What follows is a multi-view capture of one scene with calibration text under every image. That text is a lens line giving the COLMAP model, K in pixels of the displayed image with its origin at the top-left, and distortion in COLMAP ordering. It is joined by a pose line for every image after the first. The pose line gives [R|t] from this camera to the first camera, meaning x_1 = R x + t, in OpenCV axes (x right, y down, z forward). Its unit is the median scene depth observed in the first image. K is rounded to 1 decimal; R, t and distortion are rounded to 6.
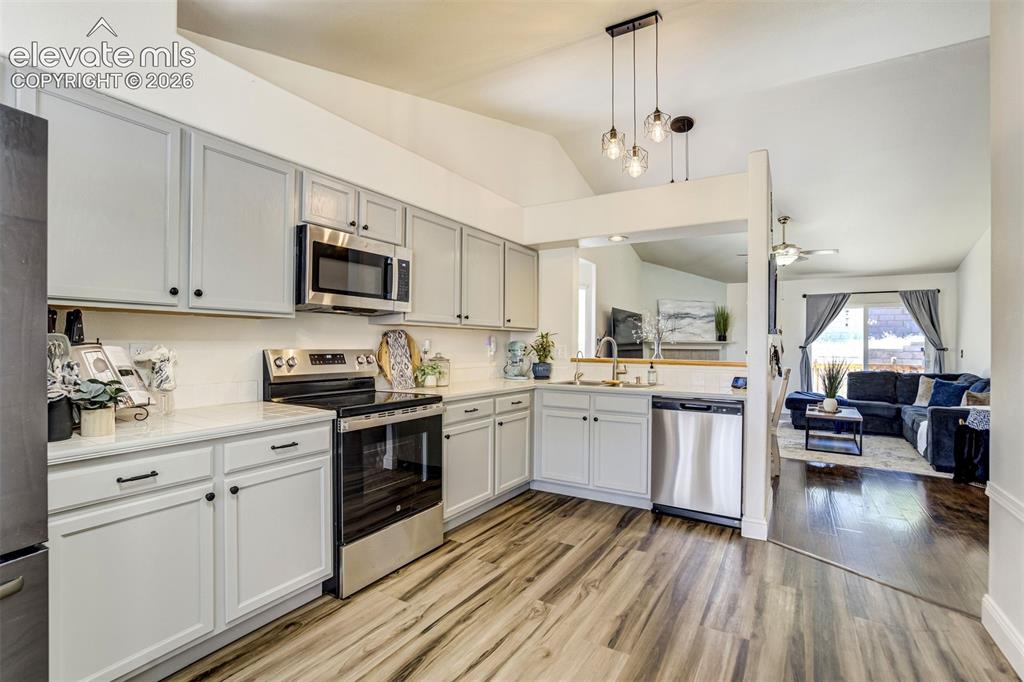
lens RADIAL K [[478.4, 0, 511.6], [0, 478.4, 337.6], [0, 0, 1]] dist [-0.033954, 0.012809]
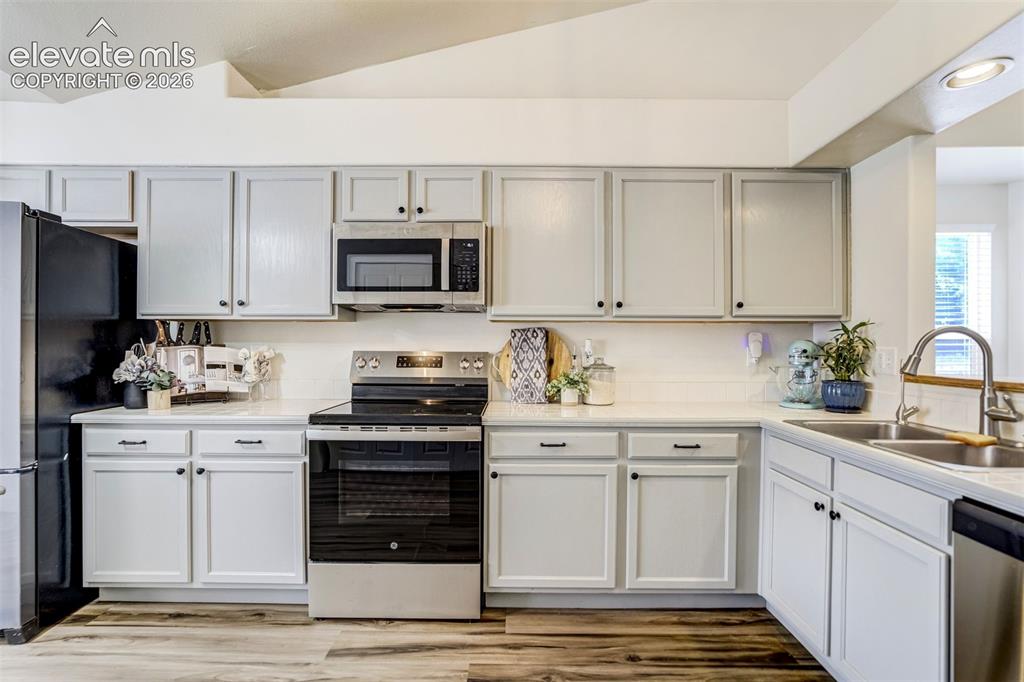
lens RADIAL K [[478.4, 0, 511.2], [0, 478.4, 345.8], [0, 0, 1]] dist [-0.033954, 0.012809]
pose [[0.513481, -0.007896, -0.858064, 0.450222], [0.011461, 0.999932, -0.002343, 0.015896], [0.858024, -0.008631, 0.513537, 0.598532]]
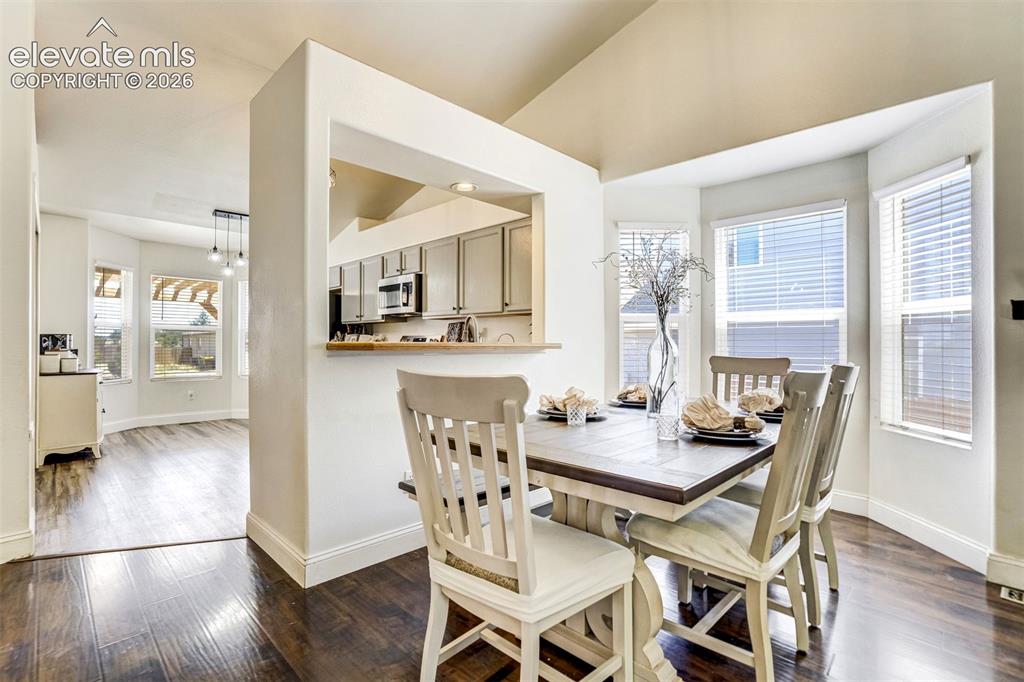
lens RADIAL K [[478.4, 0, 499.7], [0, 478.4, 337.3], [0, 0, 1]] dist [-0.033954, 0.012809]
pose [[-0.251247, -0.026717, -0.967554, 1.224700], [0.003487, 0.999588, -0.028507, 0.077228], [0.967917, -0.010536, -0.251050, 1.589789]]
